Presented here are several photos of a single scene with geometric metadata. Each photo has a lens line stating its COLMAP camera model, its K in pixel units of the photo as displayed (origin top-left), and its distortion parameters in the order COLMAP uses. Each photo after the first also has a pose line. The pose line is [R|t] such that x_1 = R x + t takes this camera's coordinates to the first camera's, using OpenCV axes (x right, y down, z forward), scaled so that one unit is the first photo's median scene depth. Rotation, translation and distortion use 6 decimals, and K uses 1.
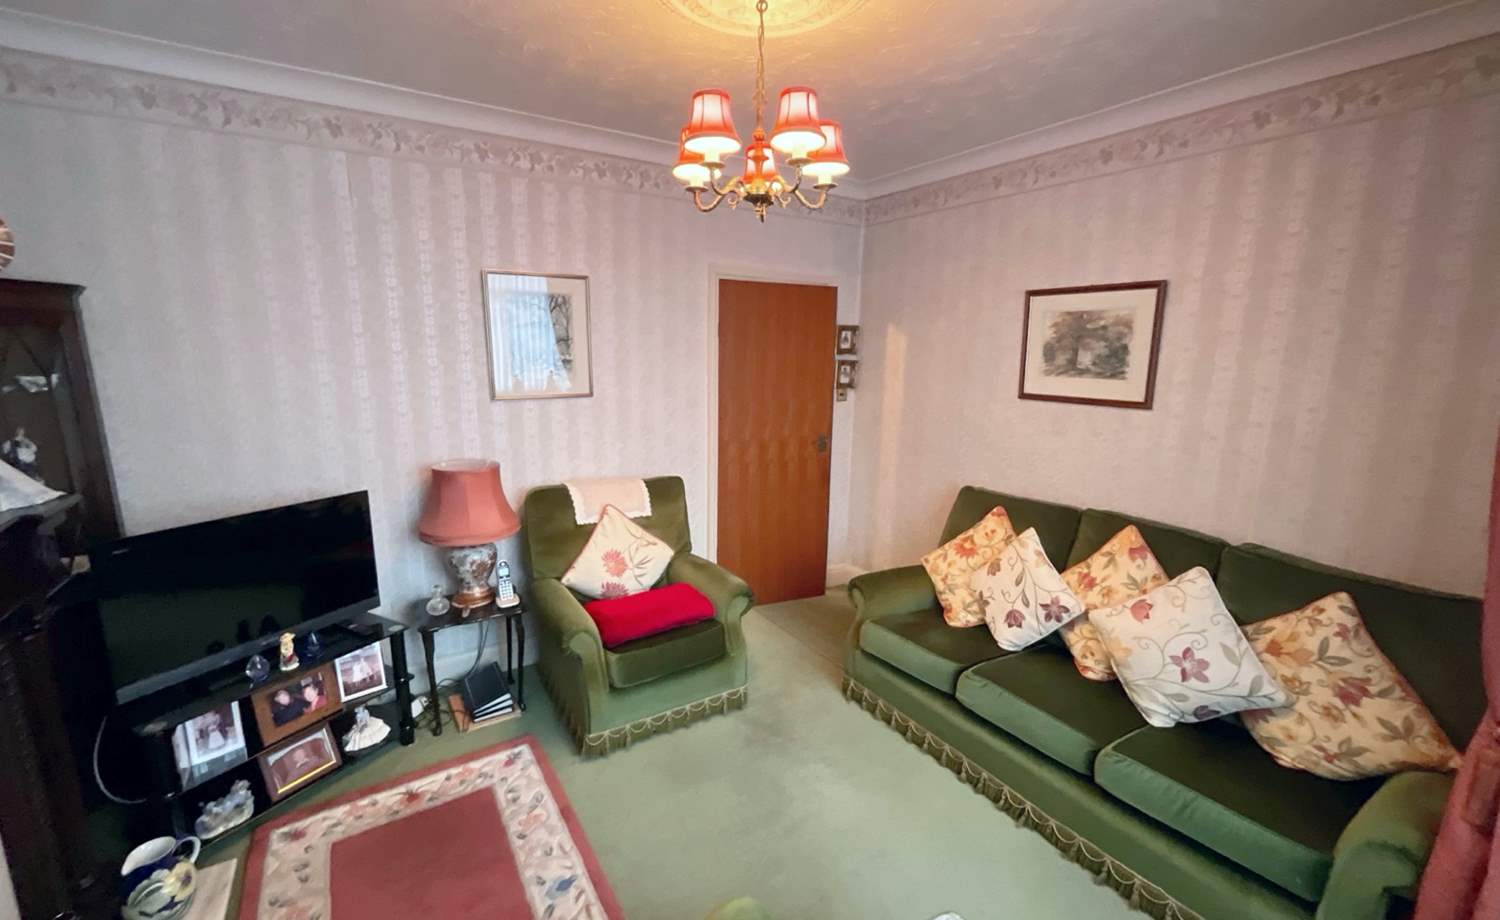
lens RADIAL K [[608.0, 0, 749.5], [0, 608.0, 459.1], [0, 0, 1]] dist [-0.001602, 0.000542]
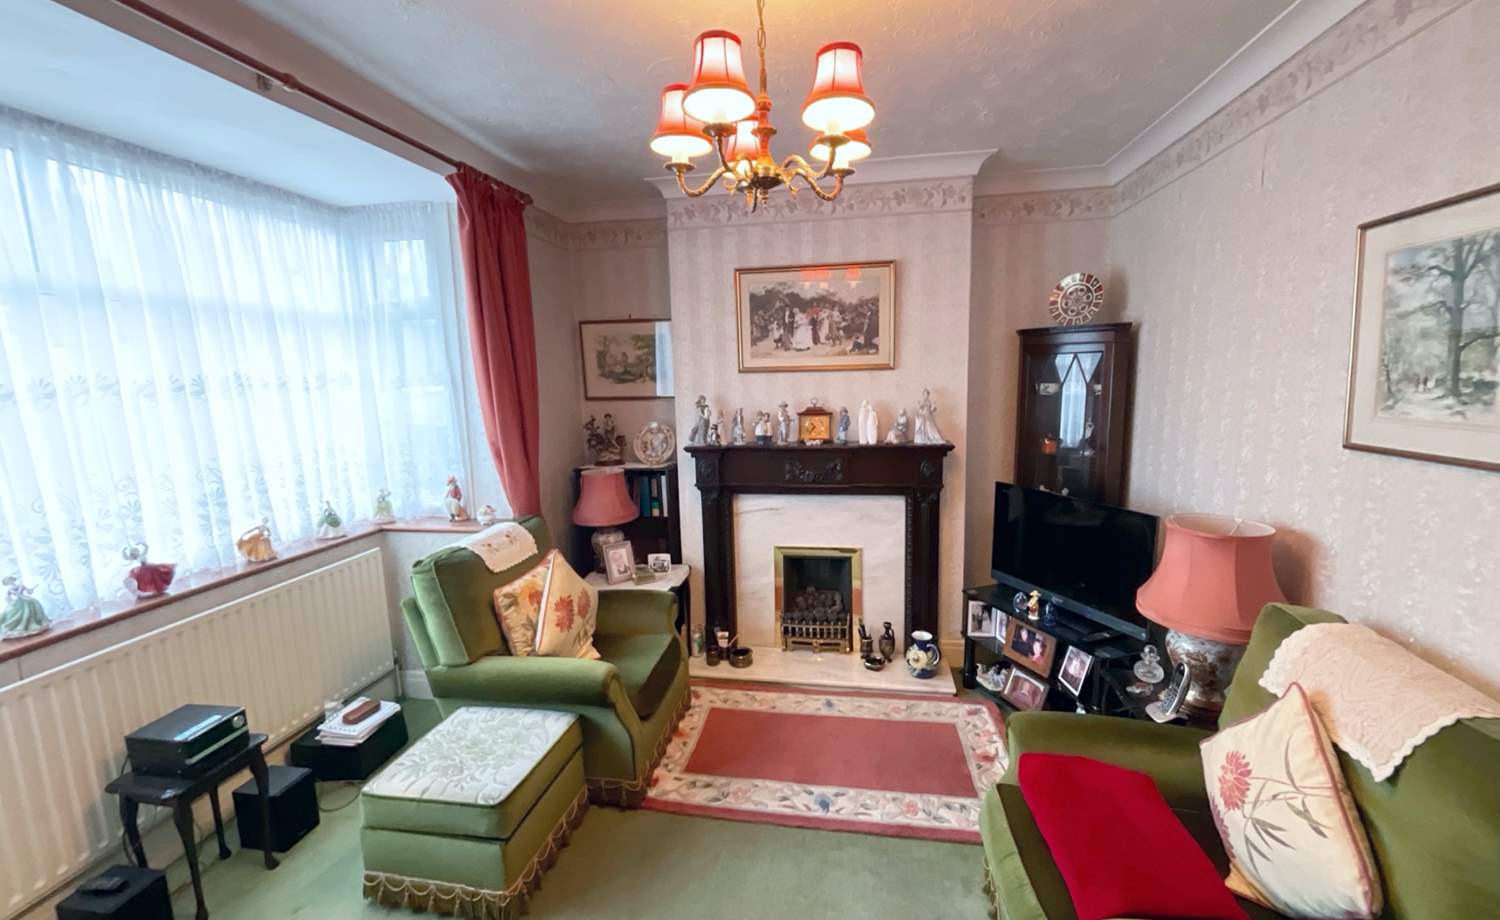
lens RADIAL K [[608.0, 0, 749.5], [0, 608.0, 459.1], [0, 0, 1]] dist [-0.001602, 0.000542]
pose [[-0.678839, 0.107955, -0.726308, 0.429171], [-0.118259, 0.960148, 0.253242, -0.182231], [0.724702, 0.257803, -0.639019, 1.047241]]
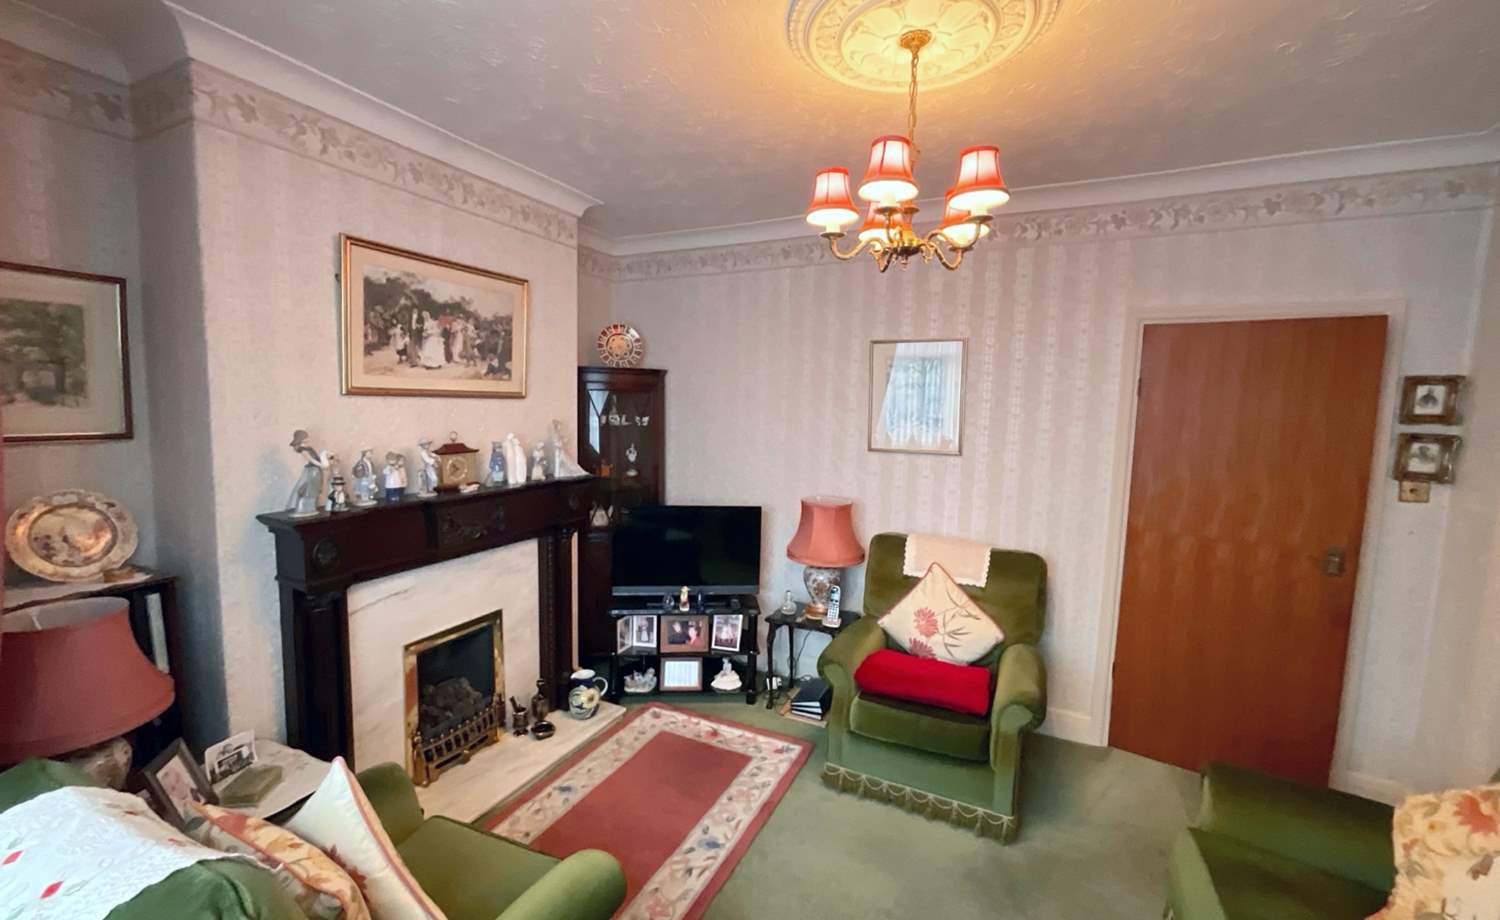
lens RADIAL K [[601.4, 0, 752.3], [0, 601.4, 457.1], [0, 0, 1]] dist [-0.030356, 0.012445]
pose [[0.524110, 0.074220, -0.848410, 0.469858], [-0.169389, 0.985377, -0.018439, -0.028837], [0.834635, 0.153375, 0.529018, 0.232437]]
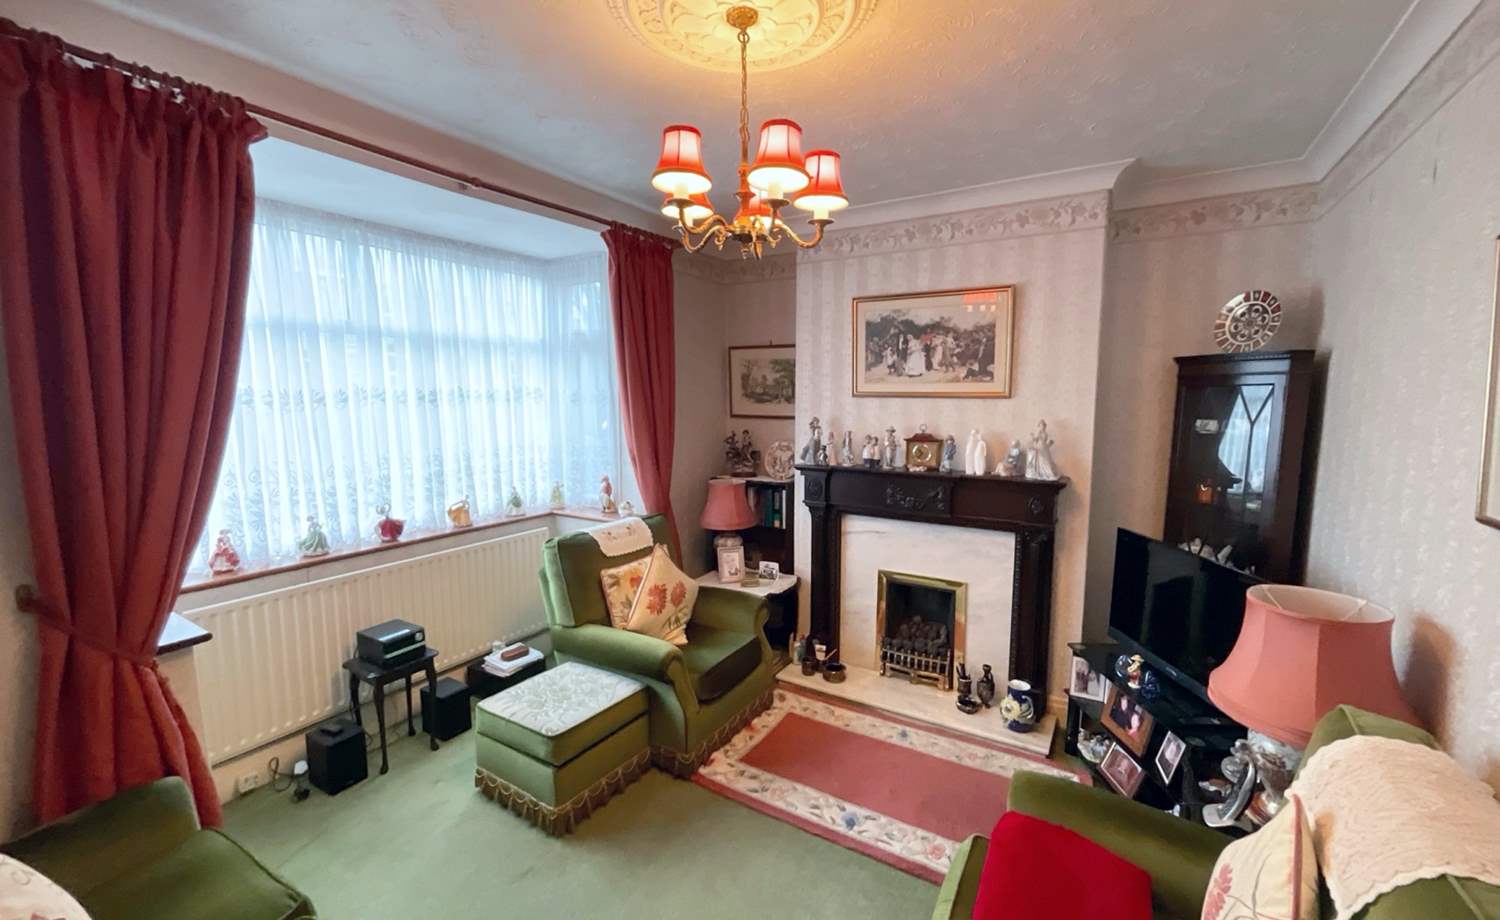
lens RADIAL K [[608.0, 0, 749.5], [0, 608.0, 459.1], [0, 0, 1]] dist [-0.001602, 0.000542]
pose [[-0.902029, 0.032441, -0.430456, 0.277040], [-0.091879, 0.959895, 0.264877, -0.229207], [0.421785, 0.278477, -0.862872, 1.248329]]
